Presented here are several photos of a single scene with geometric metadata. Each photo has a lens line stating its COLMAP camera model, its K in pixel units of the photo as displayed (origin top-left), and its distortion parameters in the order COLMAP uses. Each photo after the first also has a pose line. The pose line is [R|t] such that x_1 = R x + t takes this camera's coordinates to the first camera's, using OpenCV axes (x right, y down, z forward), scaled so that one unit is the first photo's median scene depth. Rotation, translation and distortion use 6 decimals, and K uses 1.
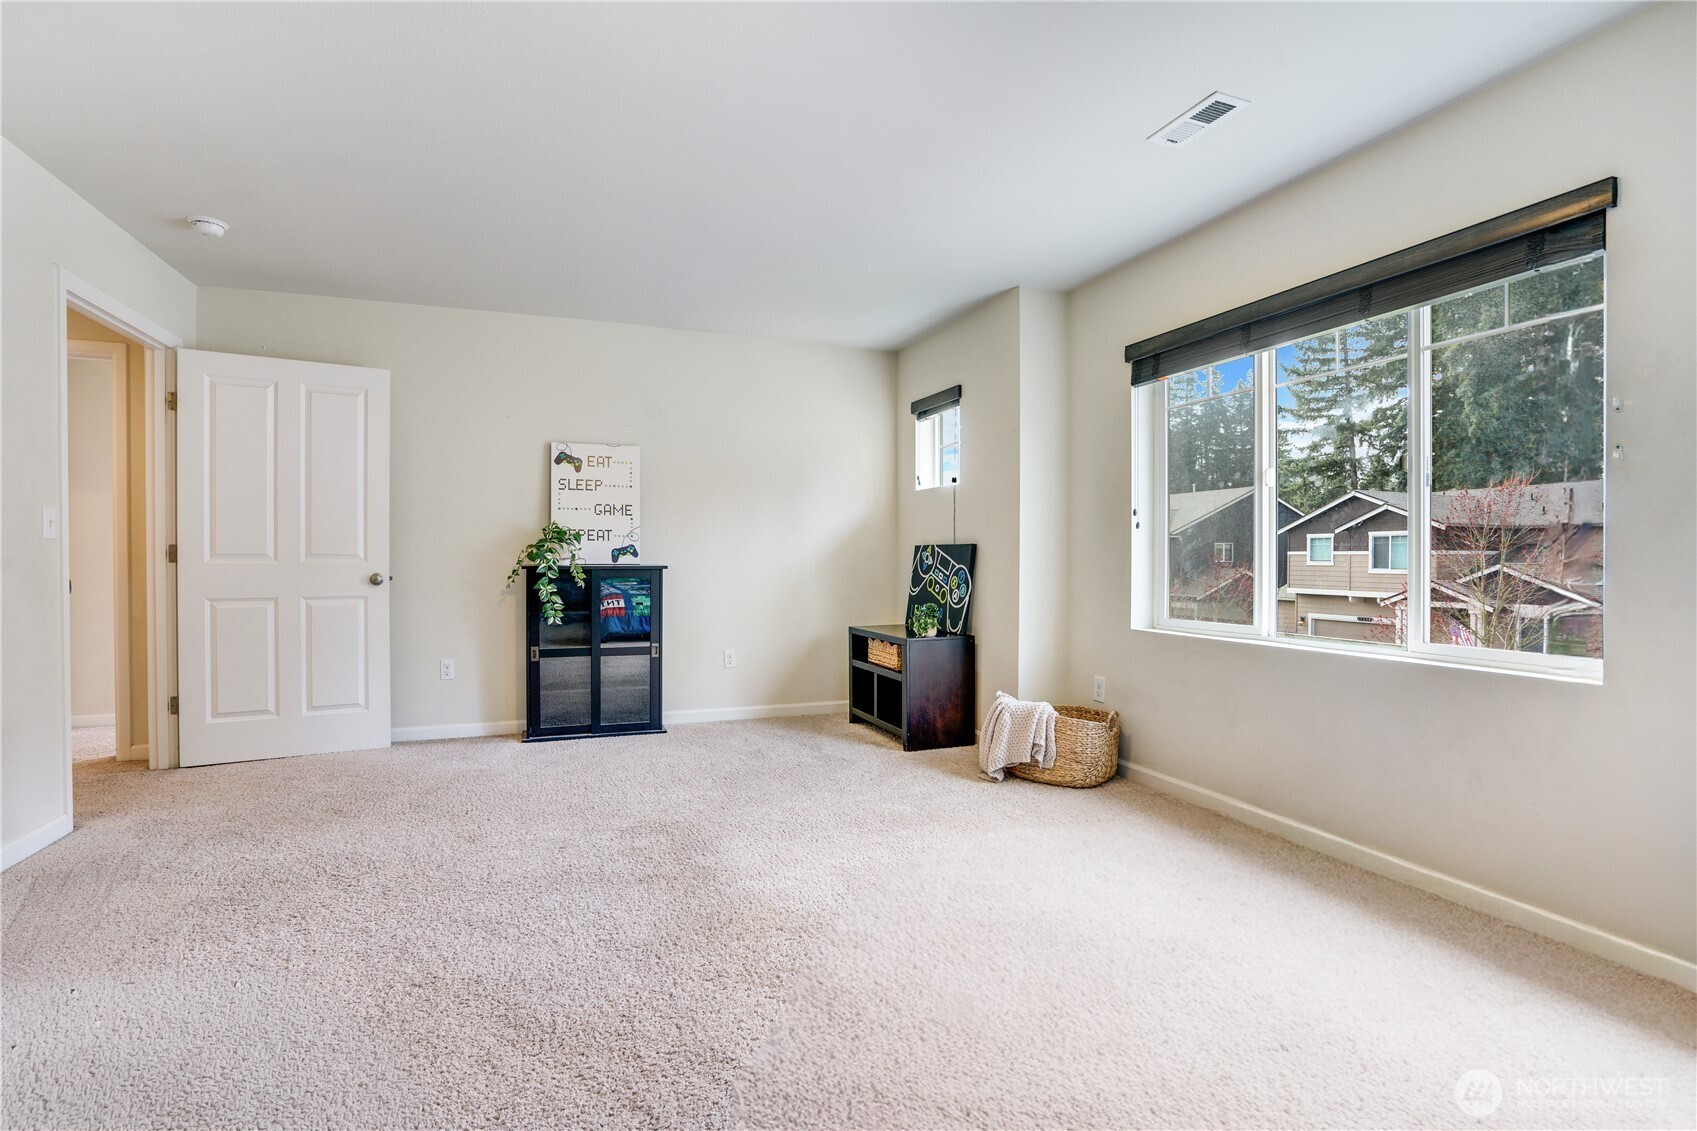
lens RADIAL K [[775.2, 0, 837.6], [0, 775.2, 568.4], [0, 0, 1]] dist [-0.018961, 0.001760]
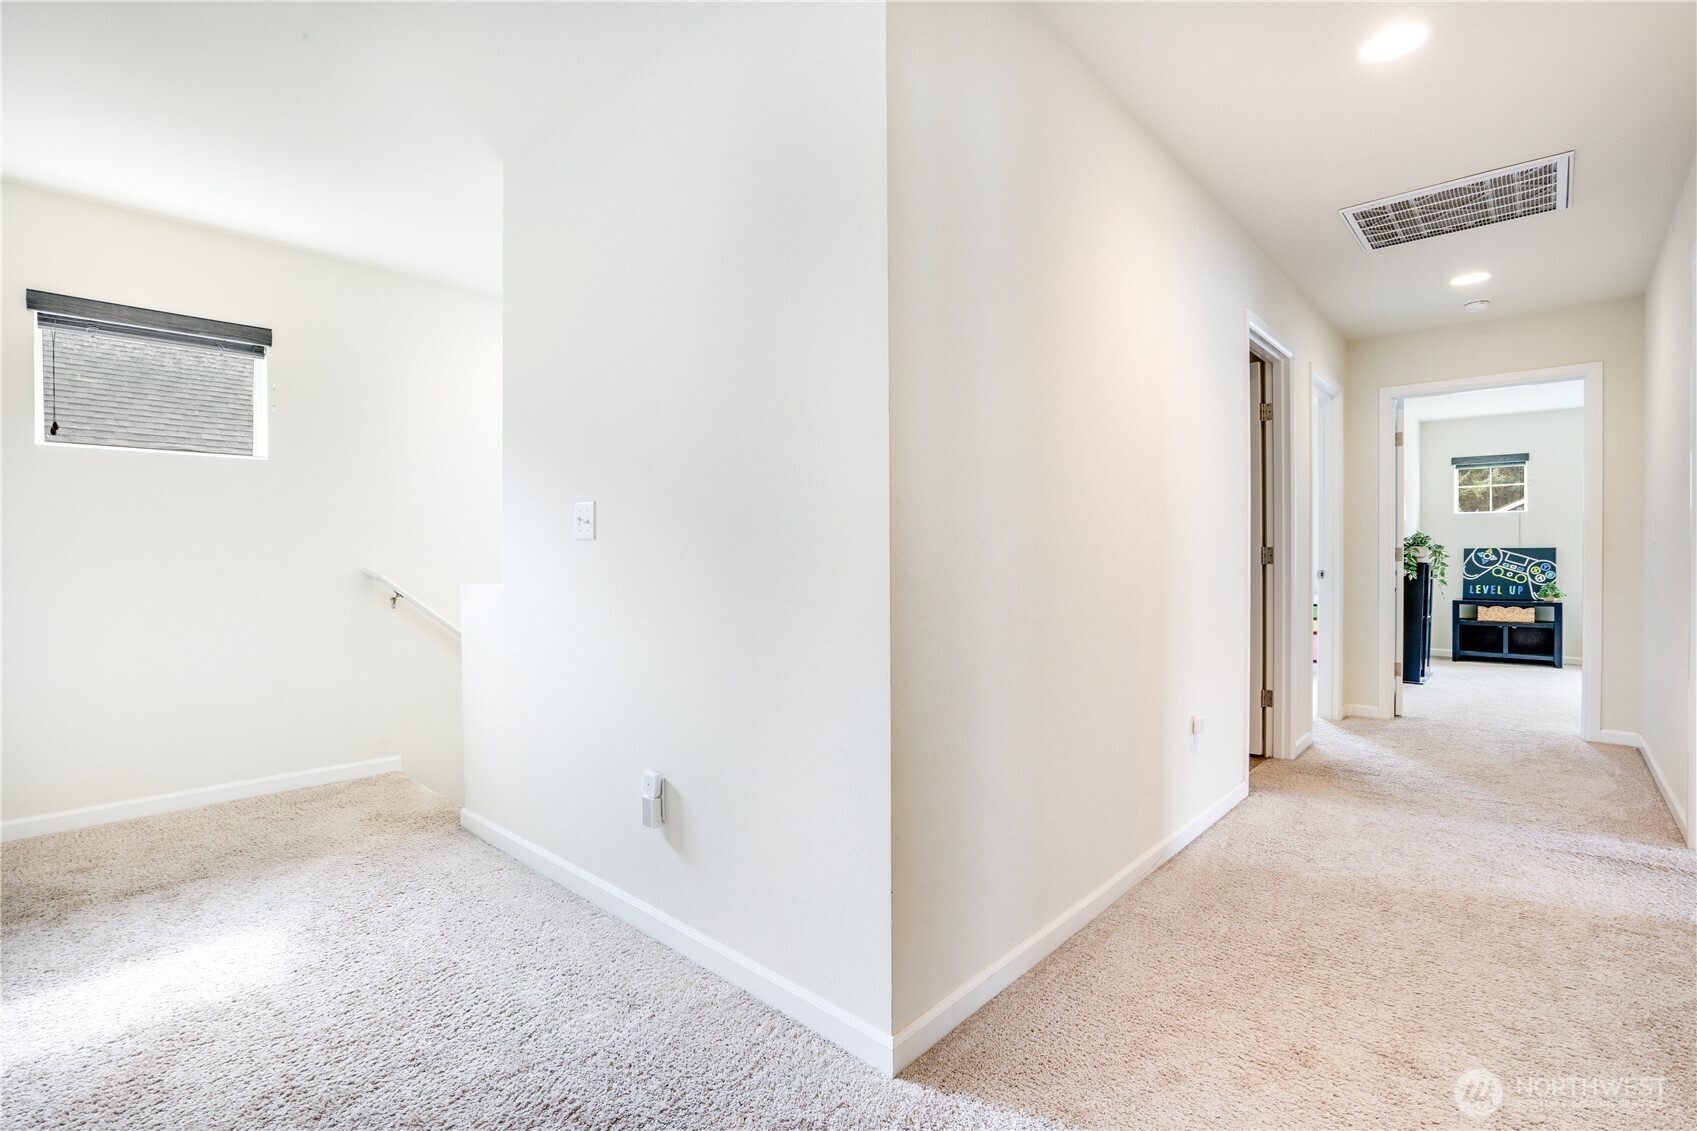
lens RADIAL K [[775.2, 0, 840.2], [0, 775.2, 571.8], [0, 0, 1]] dist [-0.018961, 0.001760]
pose [[0.893598, -0.011062, 0.448733, -1.919124], [0.012035, 0.999927, 0.000682, 0.001921], [-0.448707, 0.004791, 0.893666, 0.192425]]
